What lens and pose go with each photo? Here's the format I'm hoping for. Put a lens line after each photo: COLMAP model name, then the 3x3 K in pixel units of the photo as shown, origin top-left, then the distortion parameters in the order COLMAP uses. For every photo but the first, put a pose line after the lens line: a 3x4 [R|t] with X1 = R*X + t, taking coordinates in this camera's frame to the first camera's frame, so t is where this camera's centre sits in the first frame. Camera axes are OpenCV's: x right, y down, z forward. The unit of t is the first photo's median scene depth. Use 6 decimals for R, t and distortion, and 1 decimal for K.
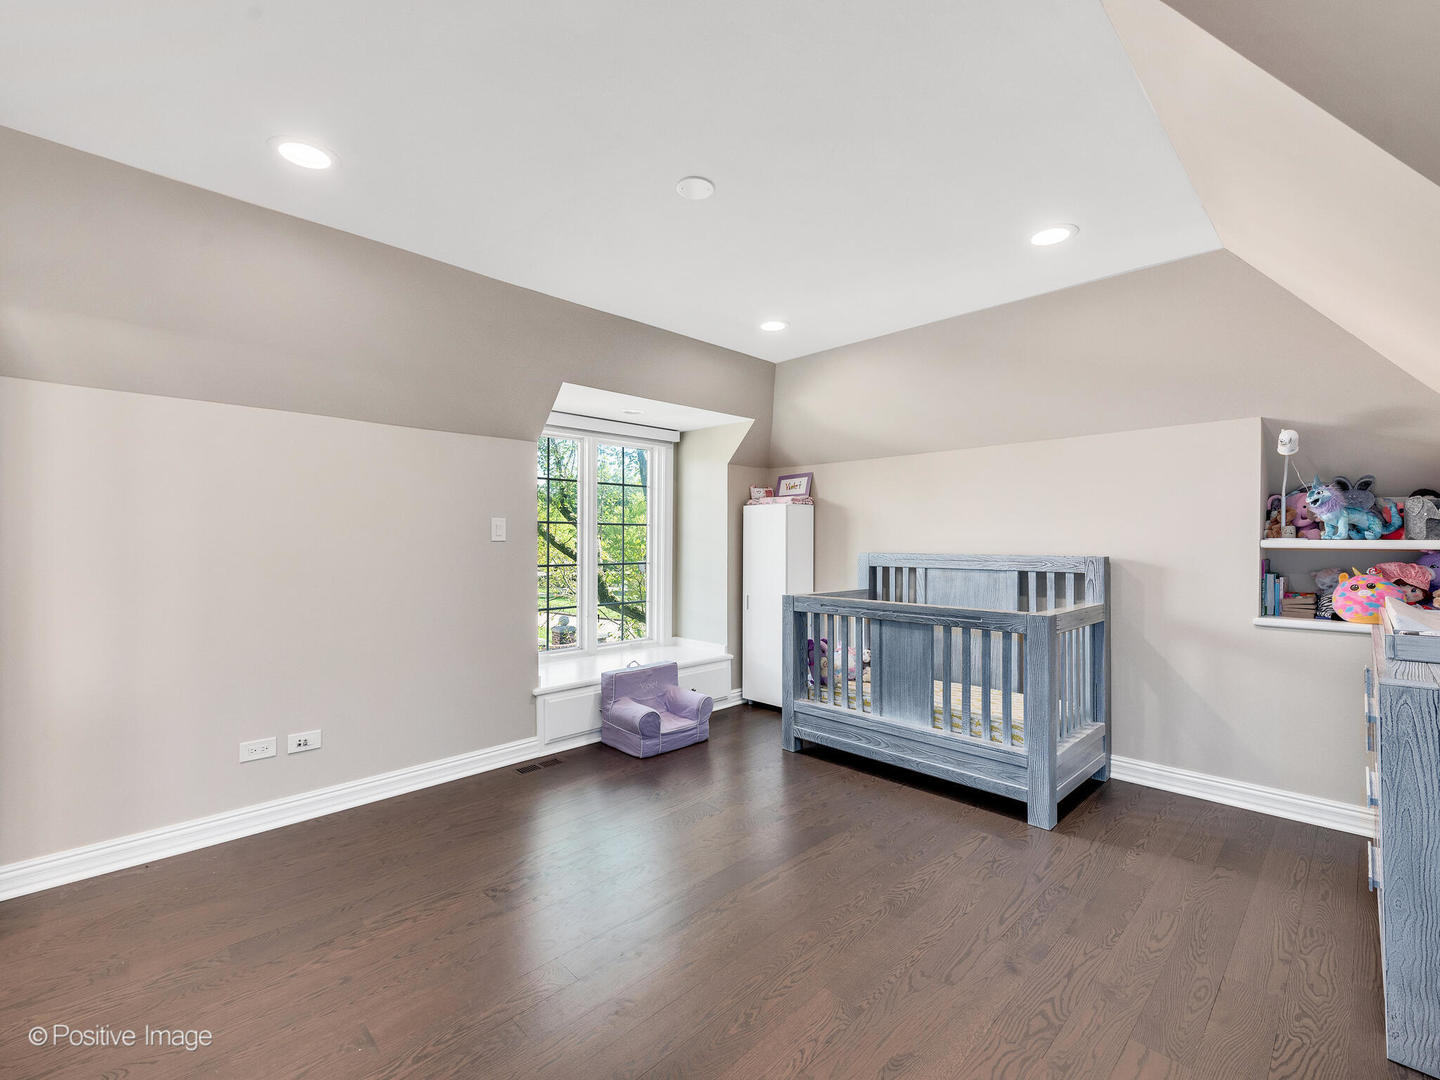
lens RADIAL K [[642.4, 0, 716.9], [0, 642.4, 529.5], [0, 0, 1]] dist [0.000173, 0.000076]
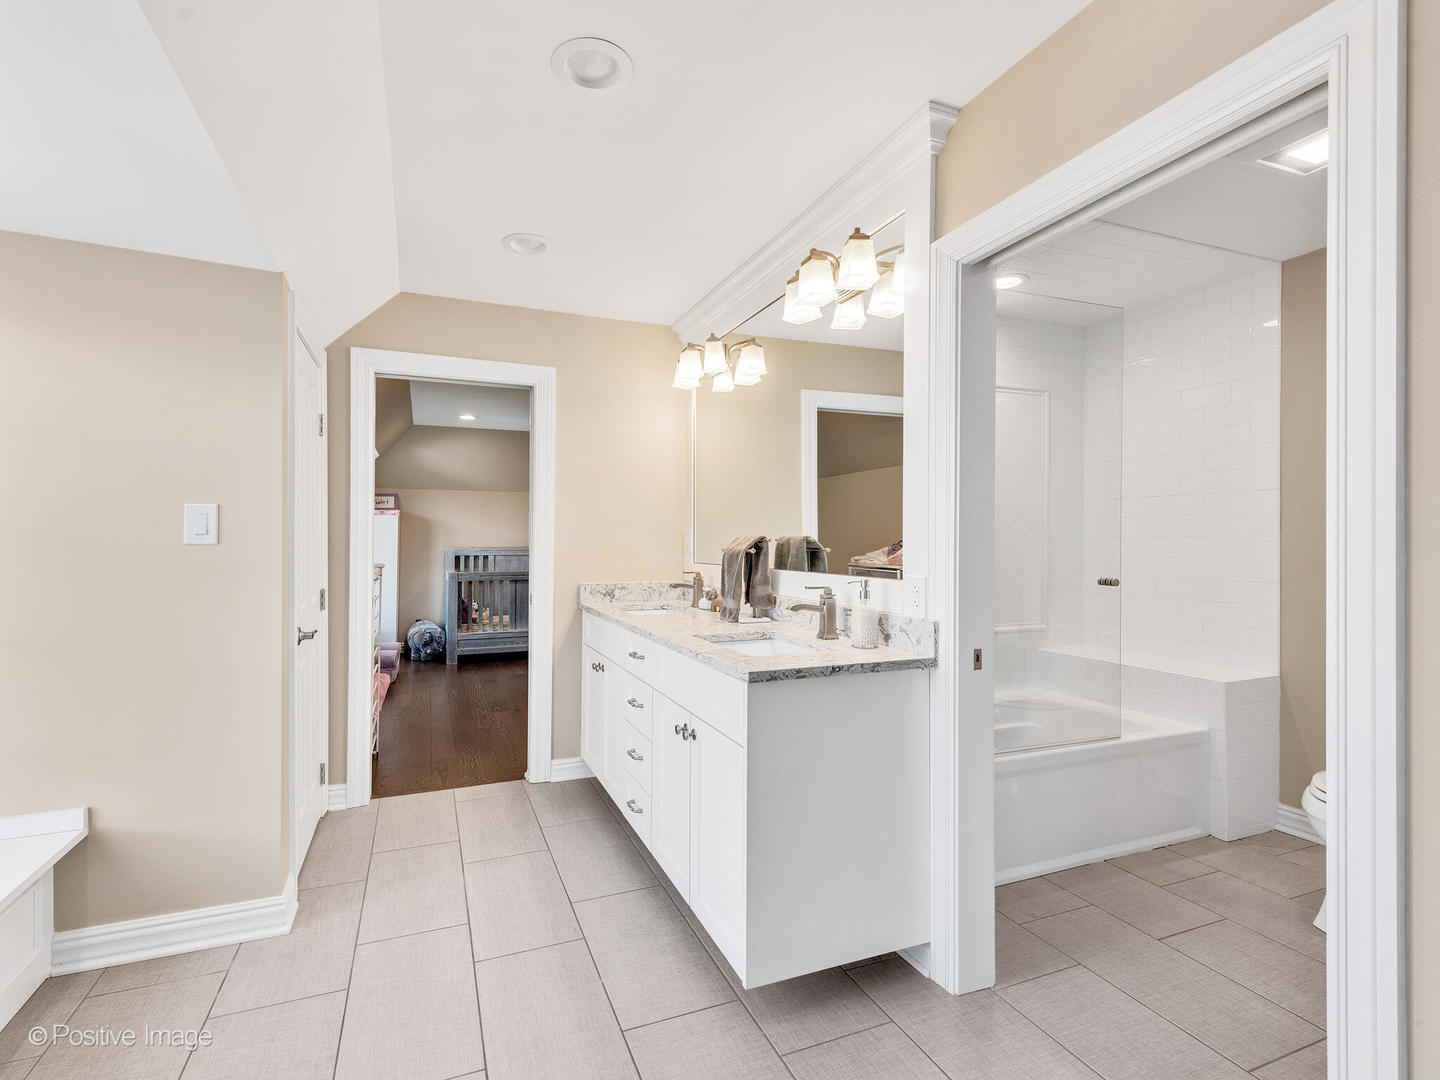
lens RADIAL K [[642.4, 0, 716.9], [0, 642.4, 529.5], [0, 0, 1]] dist [0.000173, 0.000076]
pose [[0.409074, 0.004554, 0.912490, -1.049576], [-0.018303, 0.999827, 0.003215, -0.029987], [-0.912318, -0.018016, 0.409087, -0.303095]]
